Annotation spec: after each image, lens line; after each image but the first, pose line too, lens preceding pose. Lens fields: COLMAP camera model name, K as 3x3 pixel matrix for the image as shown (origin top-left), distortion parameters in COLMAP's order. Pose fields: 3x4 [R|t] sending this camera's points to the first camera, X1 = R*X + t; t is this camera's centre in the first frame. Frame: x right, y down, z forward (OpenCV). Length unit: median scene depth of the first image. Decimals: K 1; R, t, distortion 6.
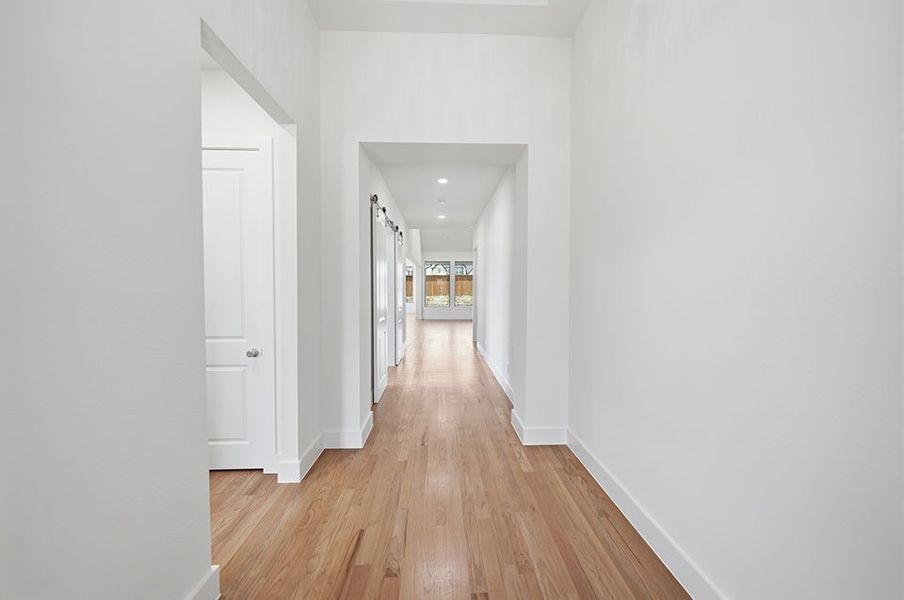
lens RADIAL K [[318.7, 0, 450.0], [0, 318.7, 290.7], [0, 0, 1]] dist [-0.002012, -0.000077]
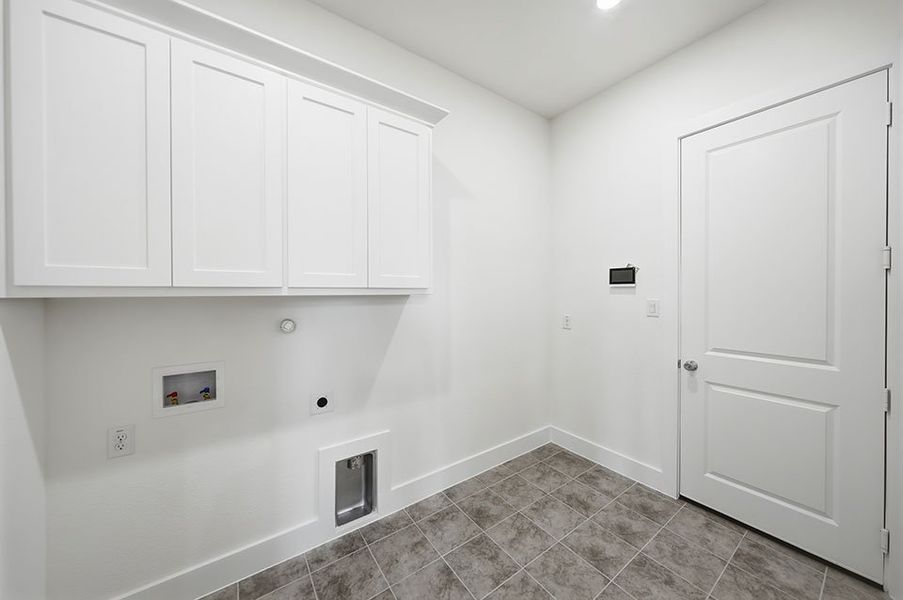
lens RADIAL K [[318.3, 0, 449.5], [0, 318.3, 290.7], [0, 0, 1]] dist [-0.002012, -0.000077]
pose [[0.557812, 0.002823, -0.829963, -0.486100], [-0.010451, 0.999939, -0.003623, 0.003101], [0.829902, 0.010695, 0.557807, -0.040188]]
